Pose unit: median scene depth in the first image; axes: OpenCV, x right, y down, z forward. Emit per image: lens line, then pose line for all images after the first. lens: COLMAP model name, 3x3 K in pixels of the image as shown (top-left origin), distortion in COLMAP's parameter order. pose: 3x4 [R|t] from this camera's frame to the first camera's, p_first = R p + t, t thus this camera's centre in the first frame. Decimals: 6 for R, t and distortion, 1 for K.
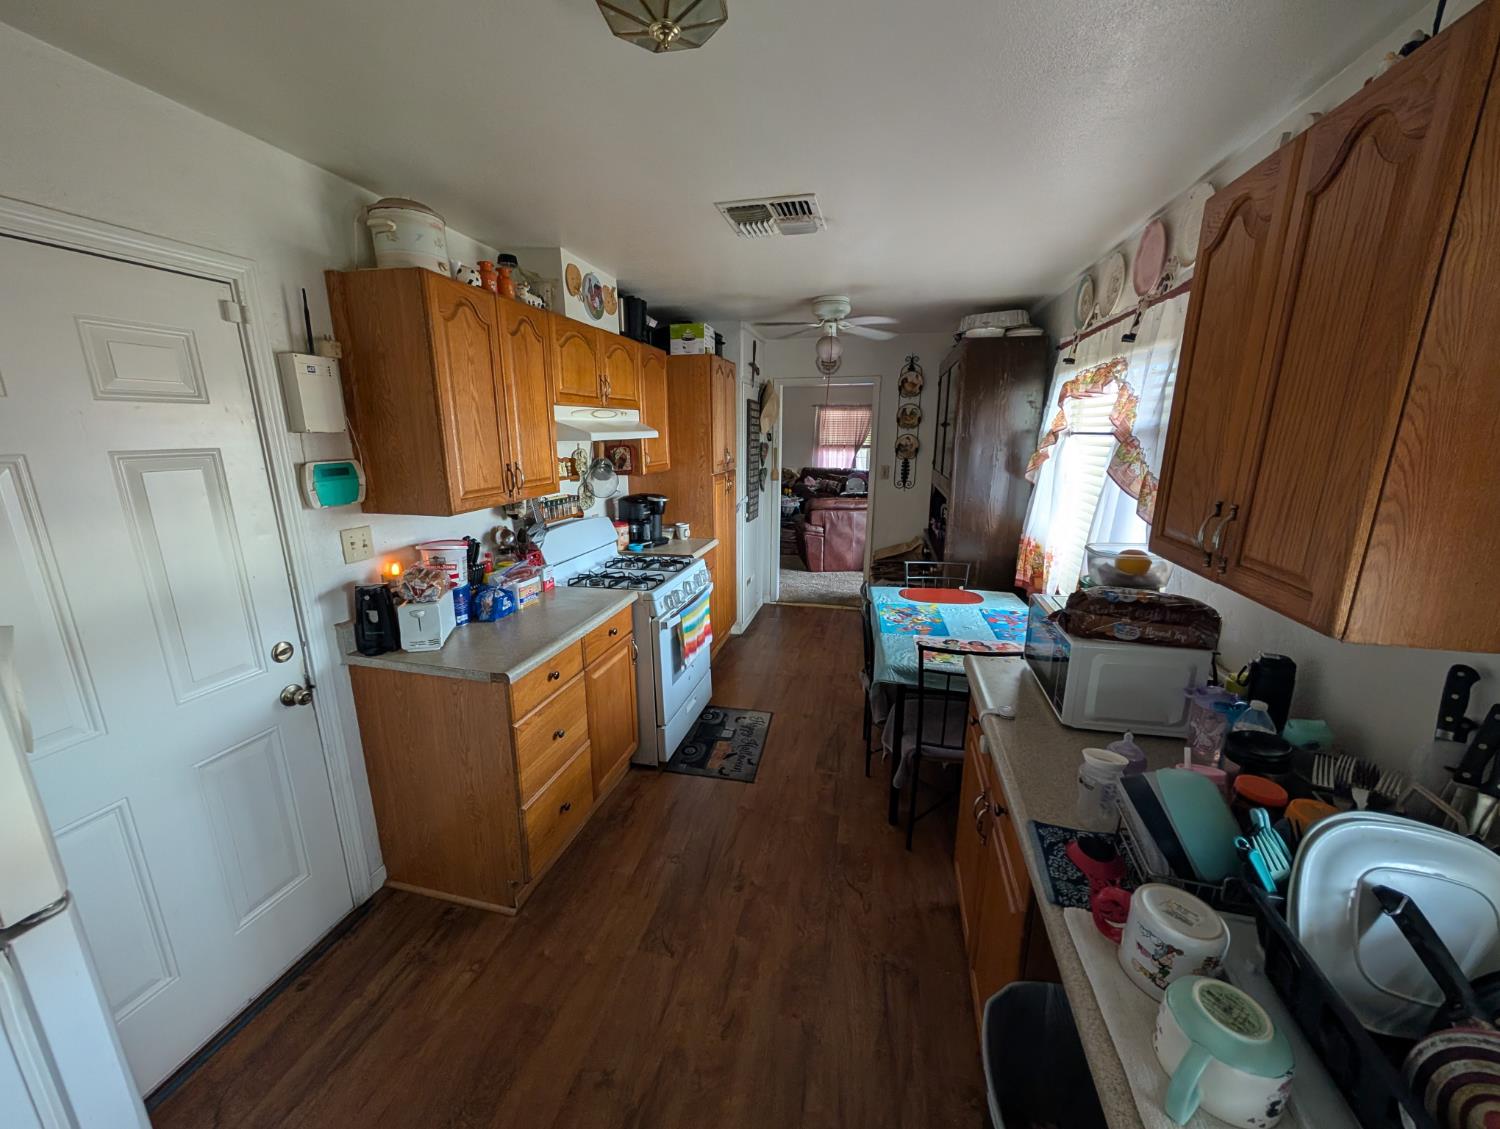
lens RADIAL K [[562.5, 0, 750.7], [0, 562.5, 561.2], [0, 0, 1]] dist [-0.001867, -0.000224]
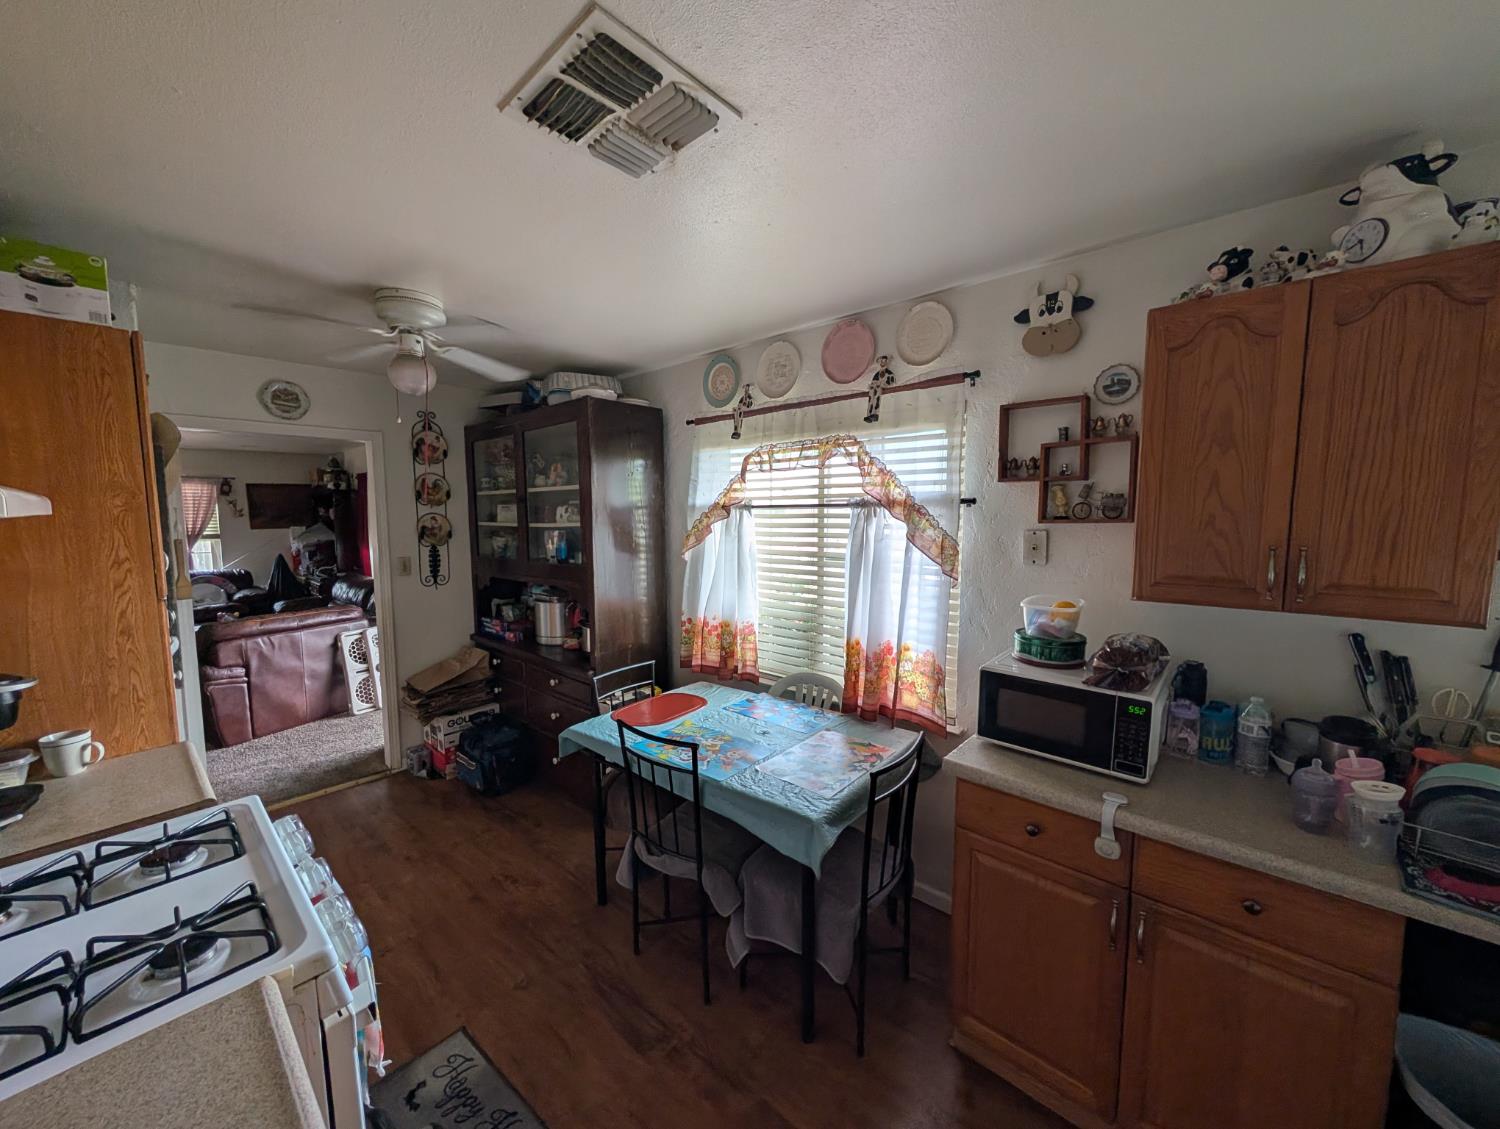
lens RADIAL K [[562.5, 0, 751.2], [0, 562.5, 564.7], [0, 0, 1]] dist [-0.001867, -0.000224]
pose [[0.476463, -0.083556, 0.875215, -0.175554], [0.205901, 0.978394, -0.018685, -0.060181], [-0.854744, 0.189111, 0.483373, 0.301194]]
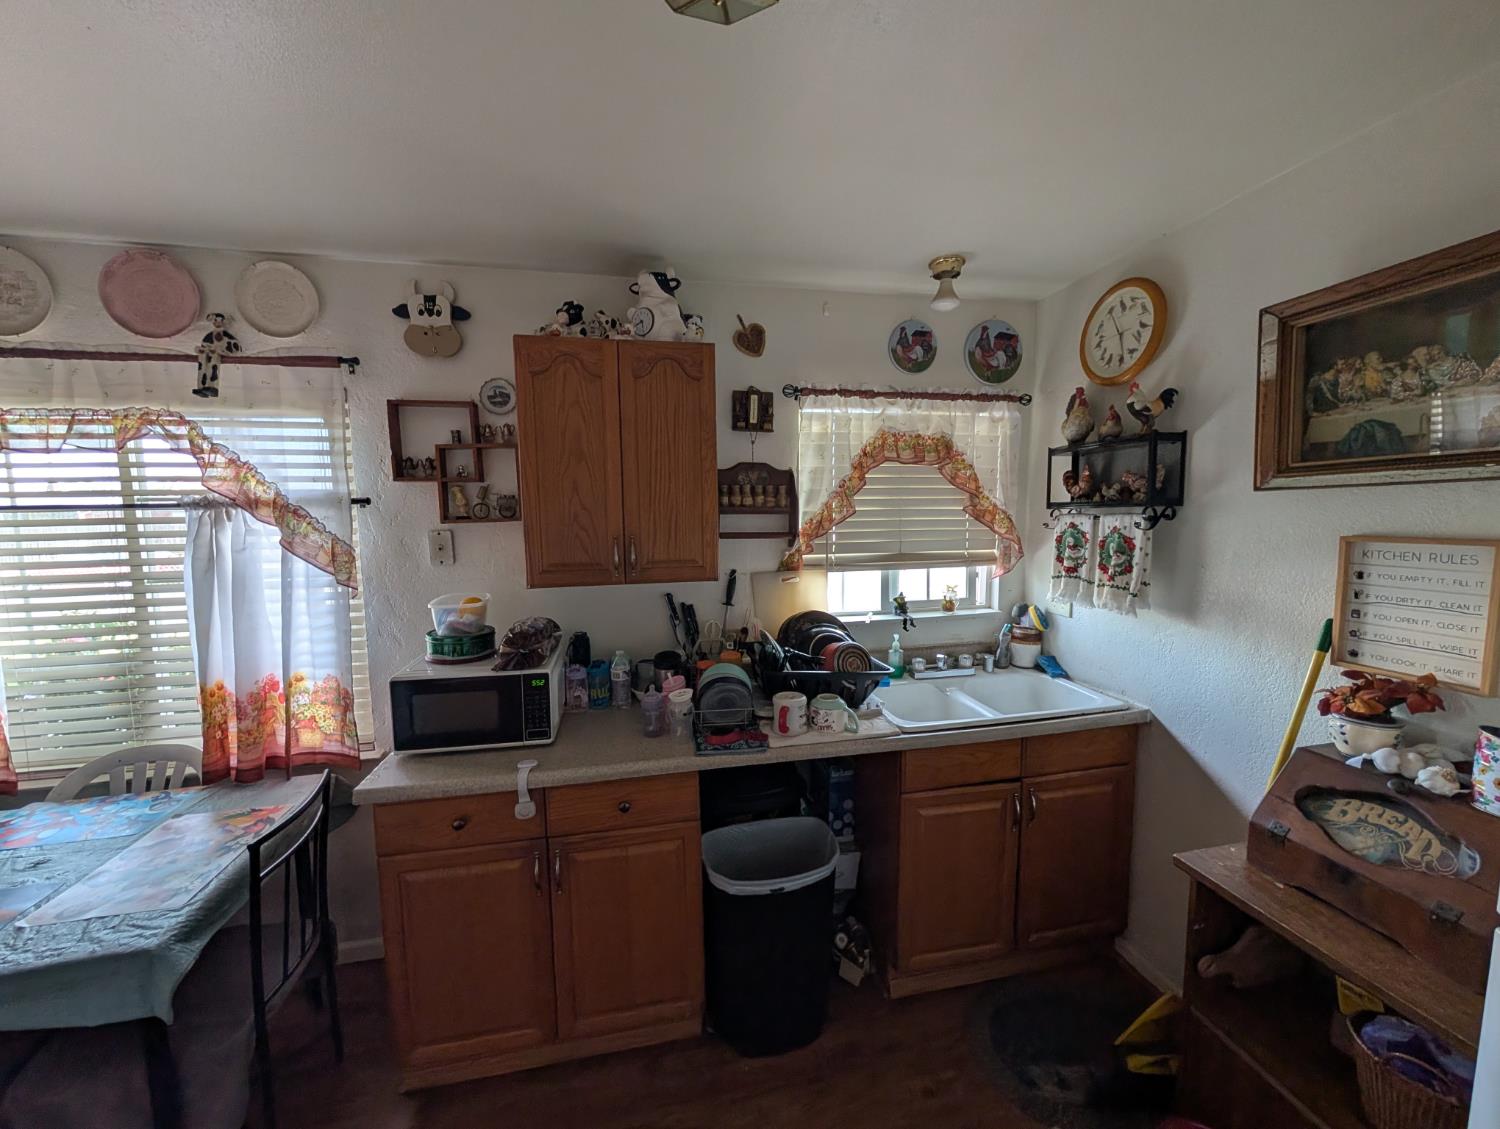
lens RADIAL K [[562.5, 0, 749.2], [0, 562.5, 565.1], [0, 0, 1]] dist [-0.001867, -0.000224]
pose [[-0.416471, -0.084947, 0.905172, -0.183564], [0.221545, 0.956130, 0.191662, -0.054363], [-0.881743, 0.280358, -0.379381, 0.281203]]
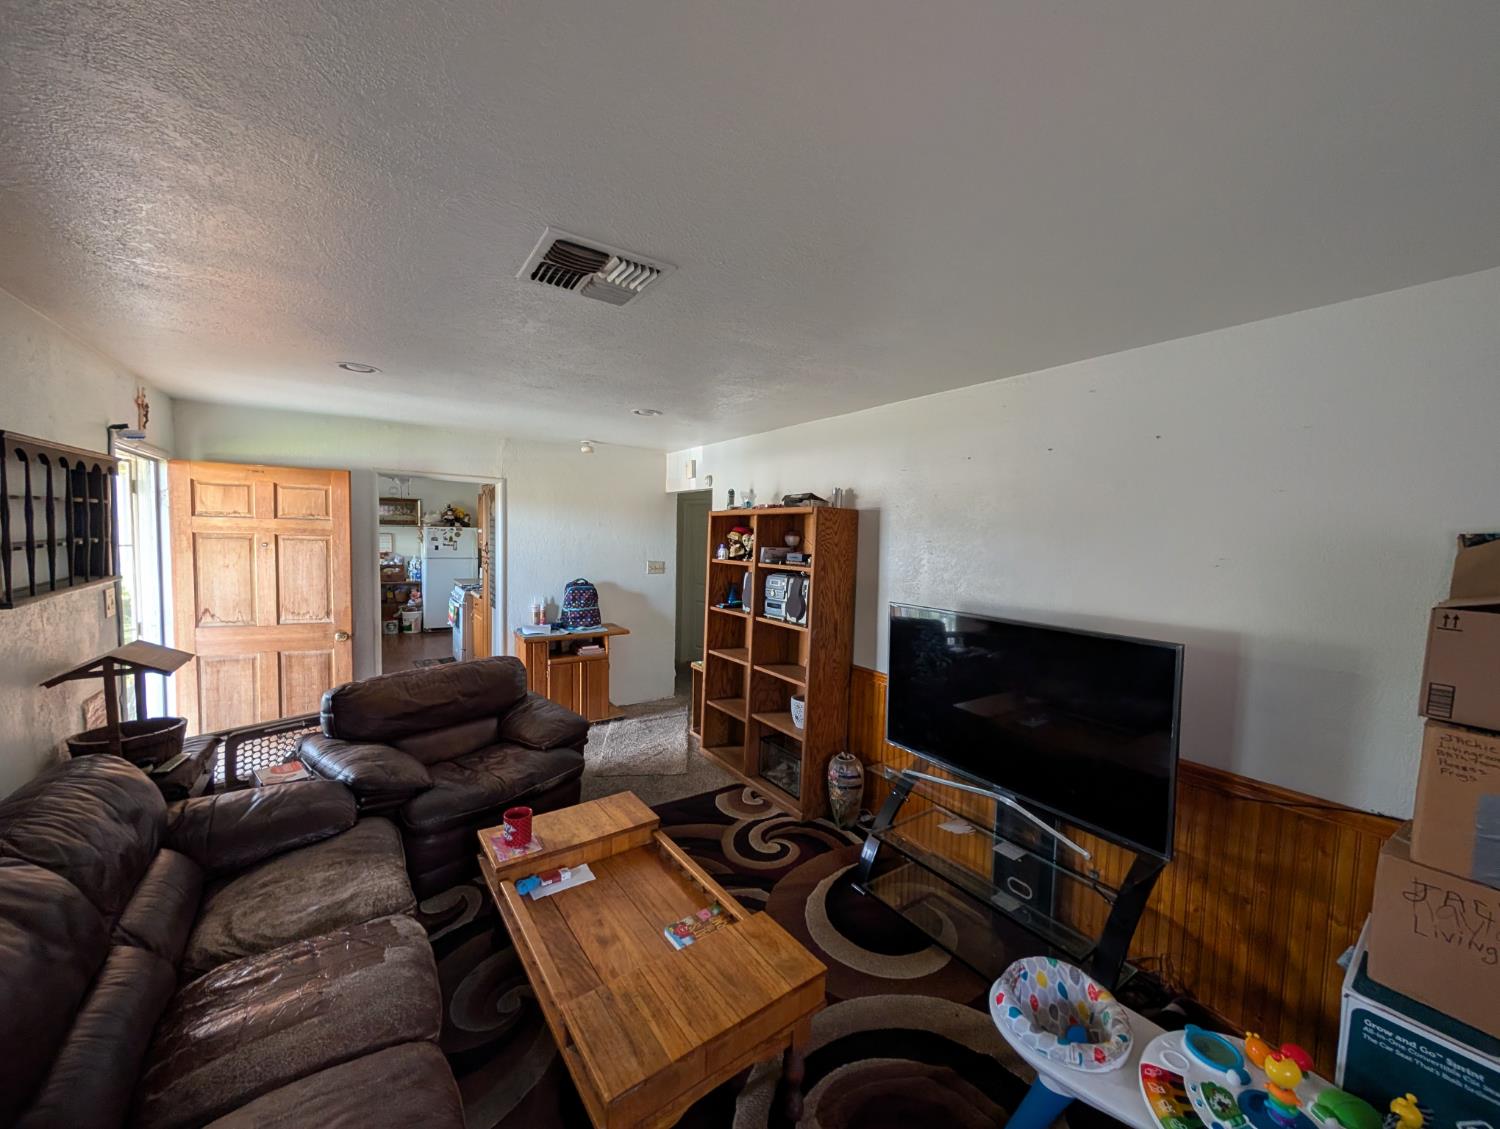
lens RADIAL K [[562.5, 0, 749.5], [0, 562.5, 560.5], [0, 0, 1]] dist [-0.001867, -0.000224]
pose [[-0.672042, 0.023293, -0.740146, 0.477978], [-0.195884, 0.958310, 0.208019, -0.491890], [0.714135, 0.284780, -0.639462, 2.004571]]
